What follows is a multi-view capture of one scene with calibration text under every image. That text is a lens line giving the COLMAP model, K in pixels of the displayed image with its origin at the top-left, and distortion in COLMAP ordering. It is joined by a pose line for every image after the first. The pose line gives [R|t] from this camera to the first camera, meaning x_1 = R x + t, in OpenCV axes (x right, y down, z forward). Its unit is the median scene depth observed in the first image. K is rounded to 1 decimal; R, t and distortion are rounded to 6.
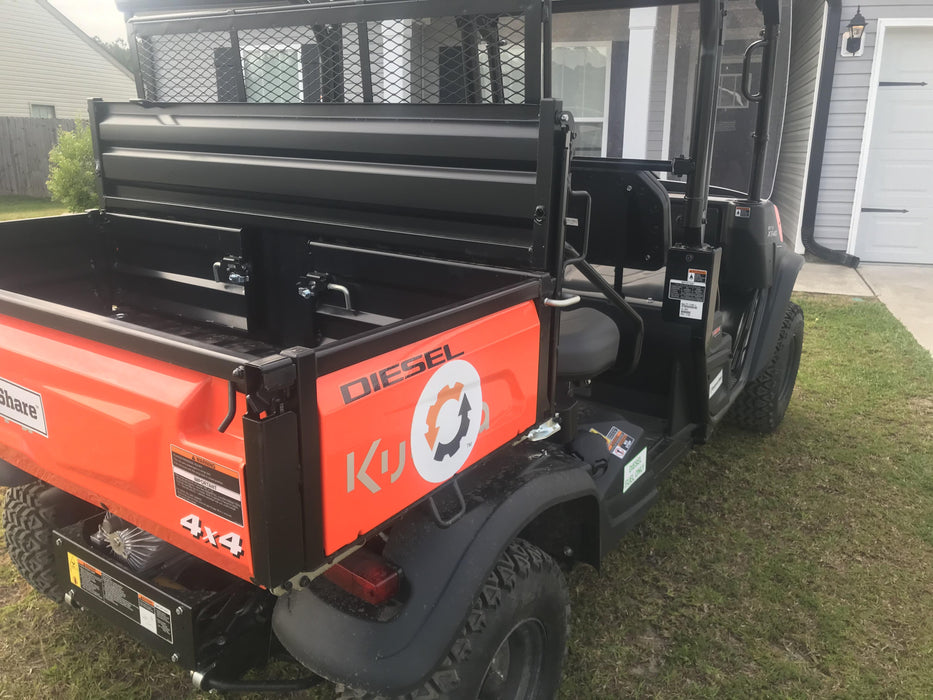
lens RADIAL K [[772.0, 0, 467.4], [0, 772.0, 355.5], [0, 0, 1]] dist [0.010579, 0.010352]
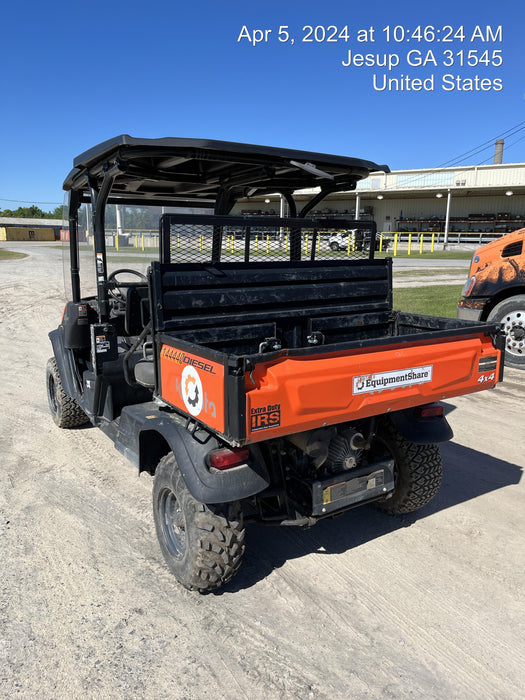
lens RADIAL K [[534.3, 0, 262.7], [0, 534.3, 352.3], [0, 0, 1]] dist [0.057425, -0.010914]
pose [[0.386699, -0.182424, 0.903983, -2.516870], [0.279648, 0.957281, 0.073553, -0.306822], [-0.878784, 0.224354, 0.421194, 0.703033]]
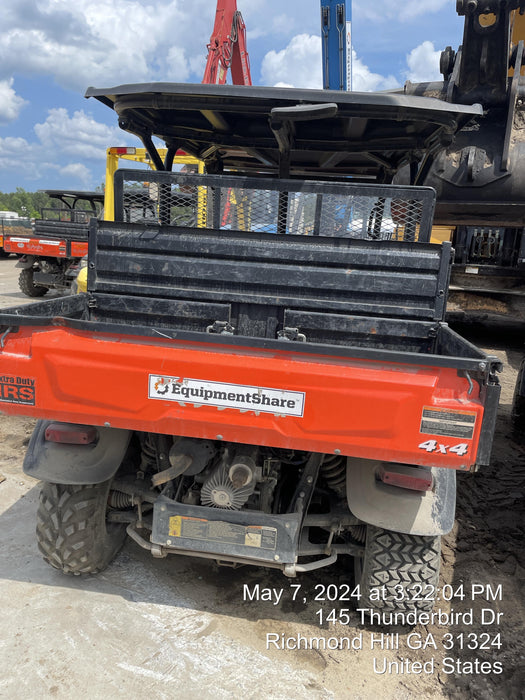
lens RADIAL K [[534.3, 0, 257.0], [0, 534.3, 337.3], [0, 0, 1]] dist [0.057425, -0.010914]
pose [[0.890157, -0.029436, 0.454703, -1.208239], [0.071683, 0.994532, -0.075947, 0.007018], [-0.449981, 0.100199, 0.887399, -0.081269]]
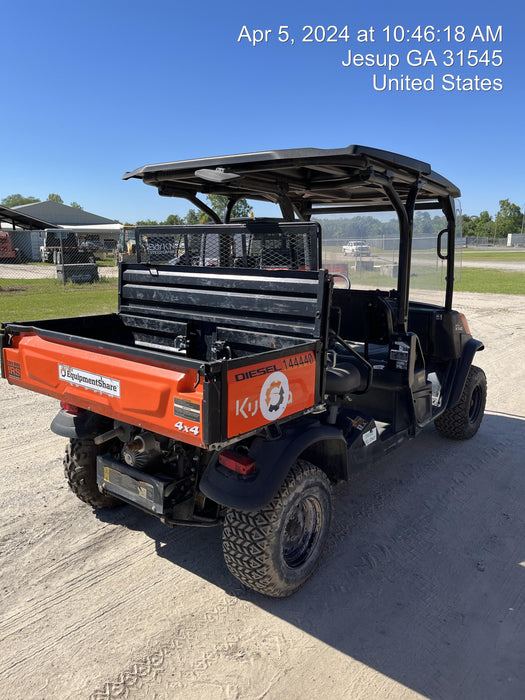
lens RADIAL K [[534.3, 0, 262.8], [0, 534.3, 346.6], [0, 0, 1]] dist [0.057425, -0.010914]
pose [[0.997147, 0.019865, -0.072817, 0.061689], [-0.028623, 0.992206, -0.121274, 0.139534], [0.069840, 0.123012, 0.989945, -0.770103]]
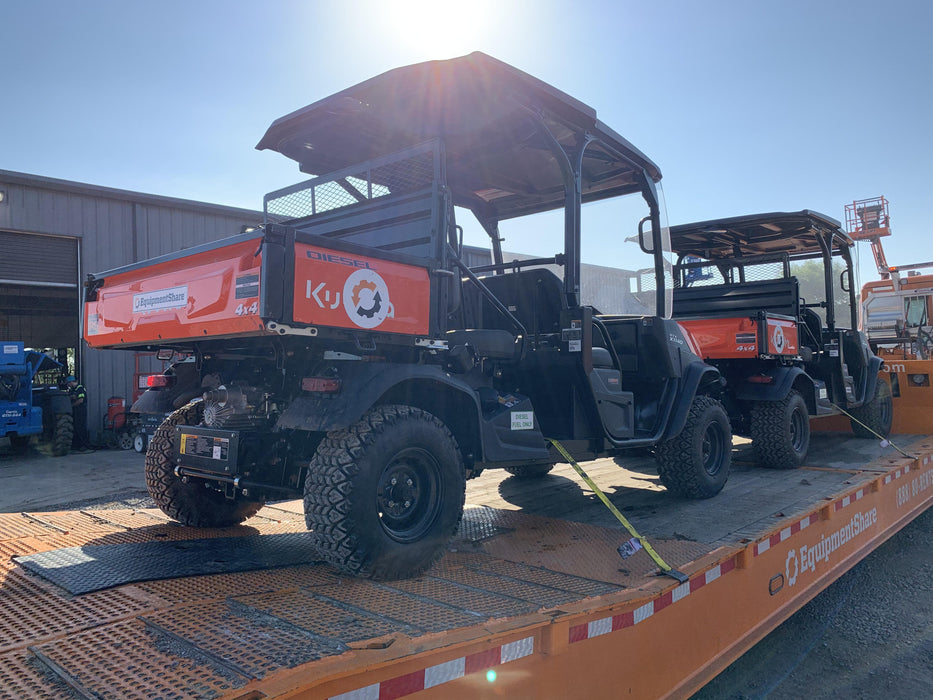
lens RADIAL K [[712.2, 0, 469.7], [0, 712.2, 343.9], [0, 0, 1]] dist [0.057425, -0.010914]
pose [[0.988590, -0.001336, -0.150628, 0.554653], [-0.054140, 0.929990, -0.363575, 0.905198], [0.140568, 0.367582, 0.919307, -0.715430]]
